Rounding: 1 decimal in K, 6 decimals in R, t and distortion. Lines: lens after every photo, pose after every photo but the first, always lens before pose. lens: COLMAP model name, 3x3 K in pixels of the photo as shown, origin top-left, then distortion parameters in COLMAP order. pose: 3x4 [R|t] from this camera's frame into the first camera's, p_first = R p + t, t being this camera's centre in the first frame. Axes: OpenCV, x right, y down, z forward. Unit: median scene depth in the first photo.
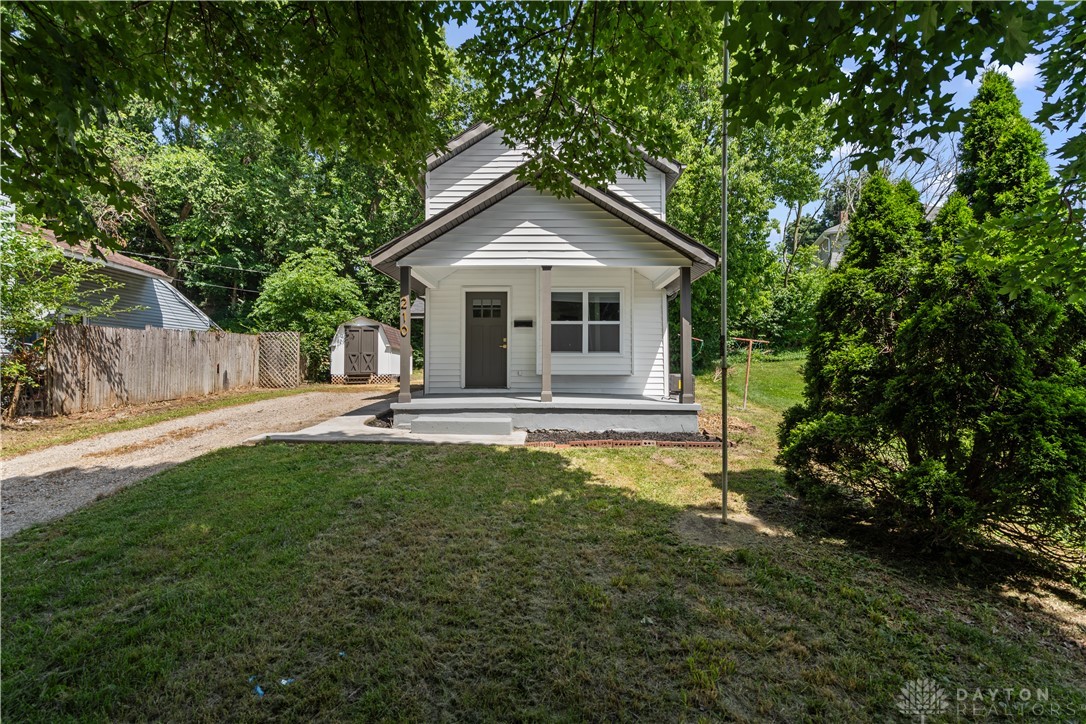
lens RADIAL K [[506.4, 0, 543.0], [0, 506.4, 362.0], [0, 0, 1]] dist [-0.000549, 0.000025]
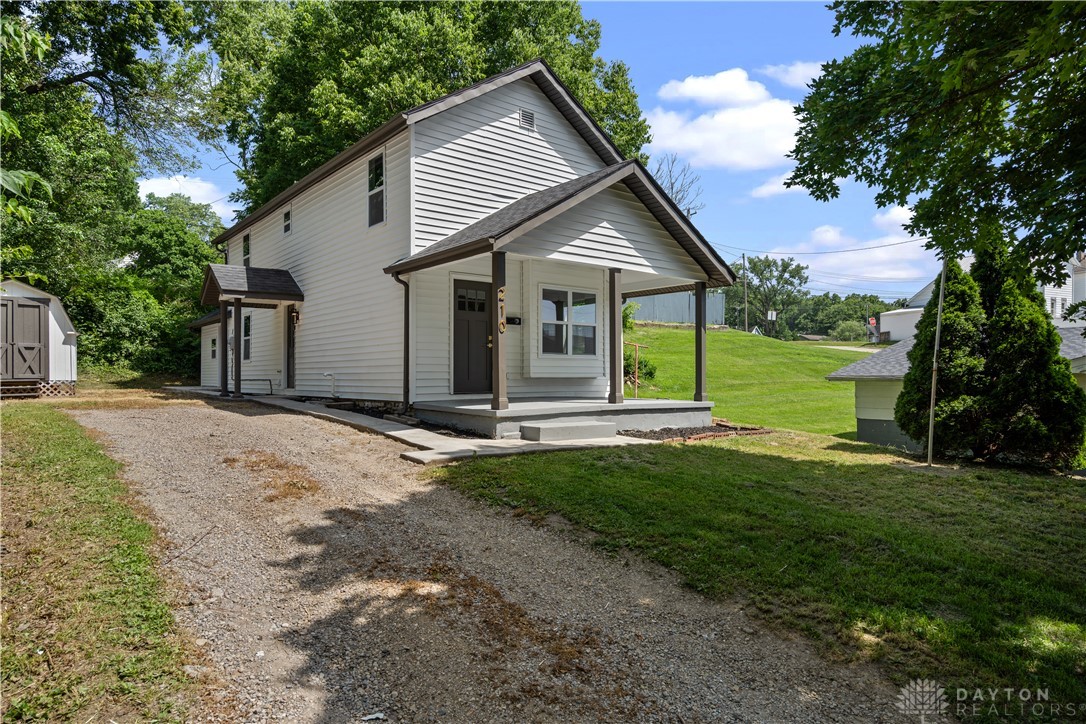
lens RADIAL K [[656.2, 0, 543.0], [0, 656.2, 362.0], [0, 0, 1]] dist [0.000902, 0.000472]
pose [[0.765470, 0.012005, 0.643359, -0.738595], [-0.008908, 0.999928, -0.008060, 0.006107], [-0.643410, 0.000438, 0.765522, 0.077431]]
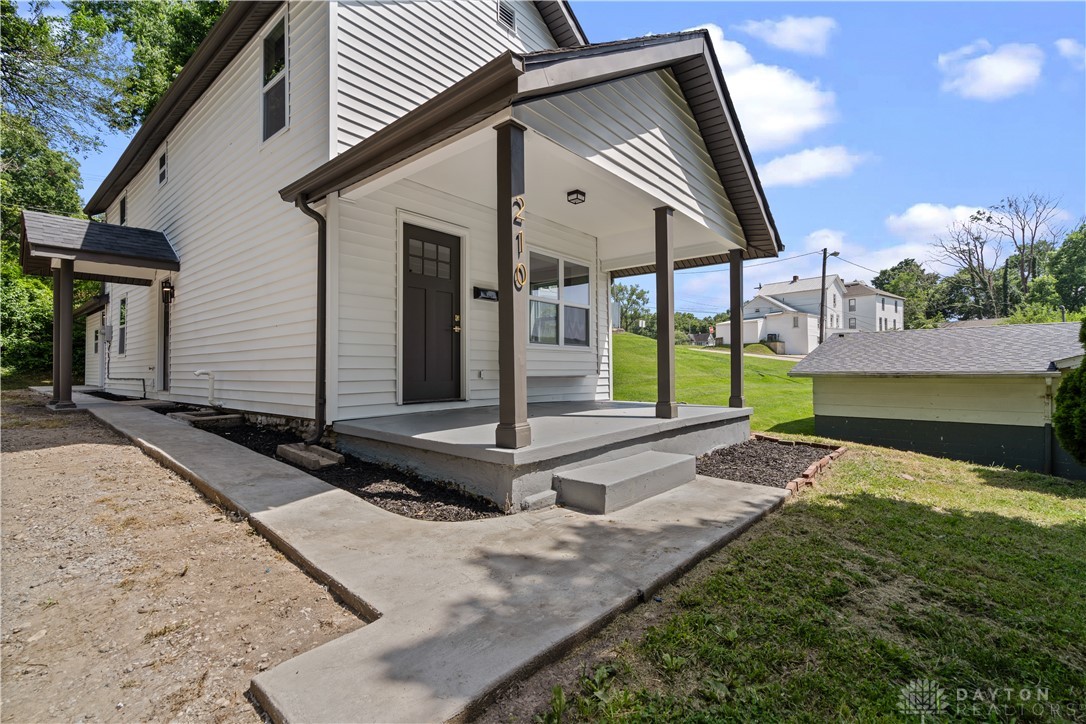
lens RADIAL K [[488.2, 0, 537.3], [0, 488.2, 359.3], [0, 0, 1]] dist [0.001346, 0.000225]
pose [[0.641552, 0.014824, 0.766936, -0.452185], [-0.008541, 0.999889, -0.012182, 0.010148], [-0.767032, 0.001265, 0.641608, 0.571844]]
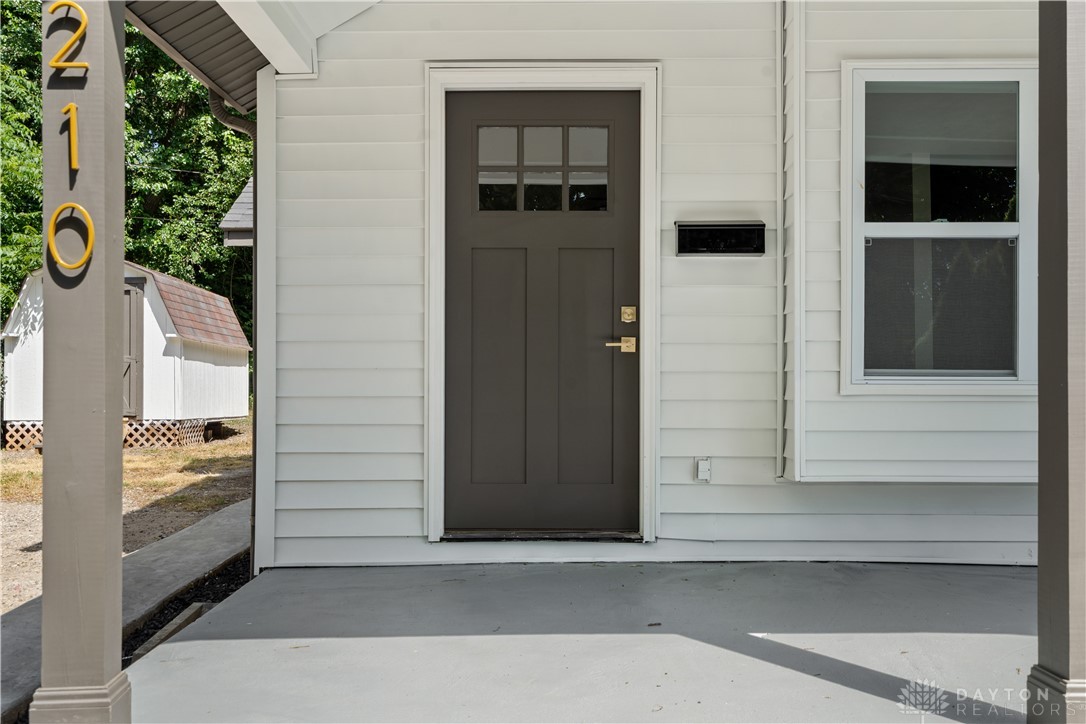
lens RADIAL K [[1037.4, 0, 543.0], [0, 1037.4, 362.0], [0, 0, 1]] dist [0.143176, 0.002900]
pose [[0.999991, 0.002631, 0.003194, -0.114522], [-0.002607, 0.999969, -0.007458, -0.020299], [-0.003213, 0.007450, 0.999967, 0.562281]]
